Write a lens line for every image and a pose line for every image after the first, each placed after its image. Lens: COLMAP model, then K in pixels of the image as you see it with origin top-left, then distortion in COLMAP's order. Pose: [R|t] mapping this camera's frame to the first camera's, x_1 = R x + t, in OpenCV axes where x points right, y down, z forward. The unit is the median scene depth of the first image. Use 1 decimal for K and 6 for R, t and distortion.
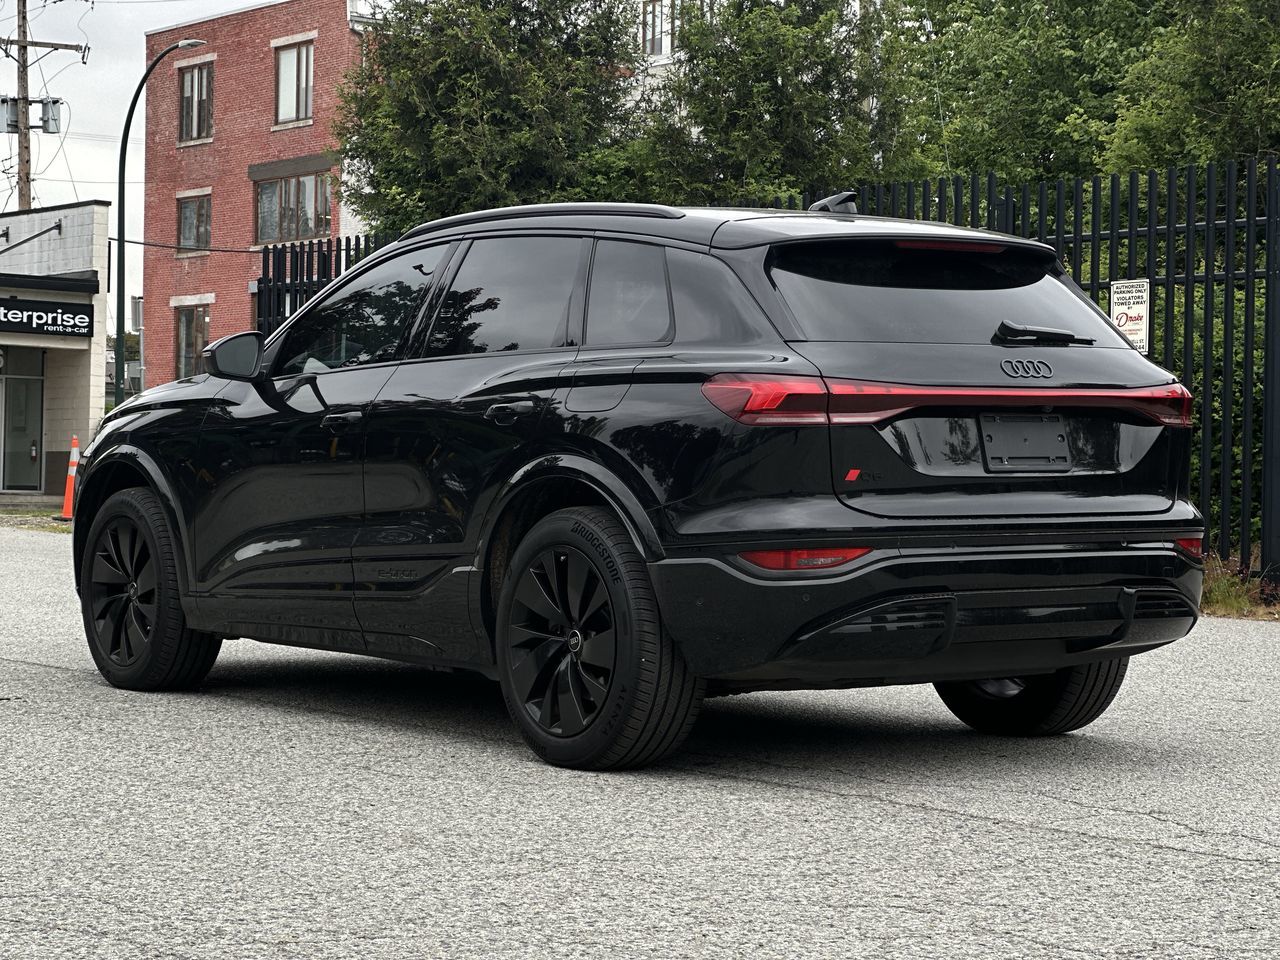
lens RADIAL K [[2850.9, 0, 631.4], [0, 2850.9, 480.5], [0, 0, 1]] dist [0.200150, 0.000000]
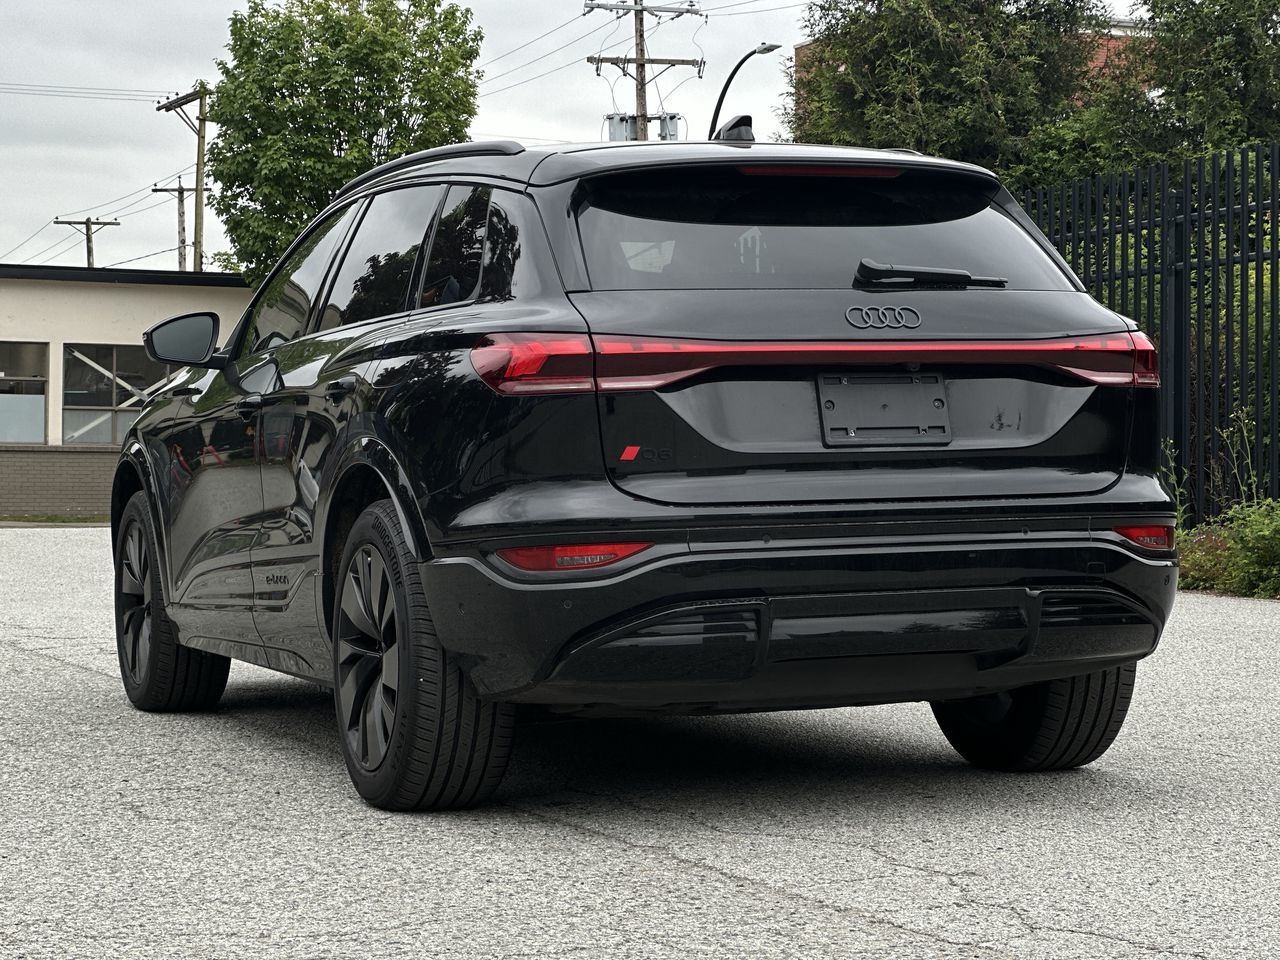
lens RADIAL K [[2850.9, 0, 642.3], [0, 2850.9, 523.4], [0, 0, 1]] dist [0.200150, 0.000000]
pose [[0.969989, -0.013878, -0.242752, 0.248296], [0.016649, 0.999818, 0.009367, 0.009477], [0.242578, -0.013127, 0.970043, 0.189580]]
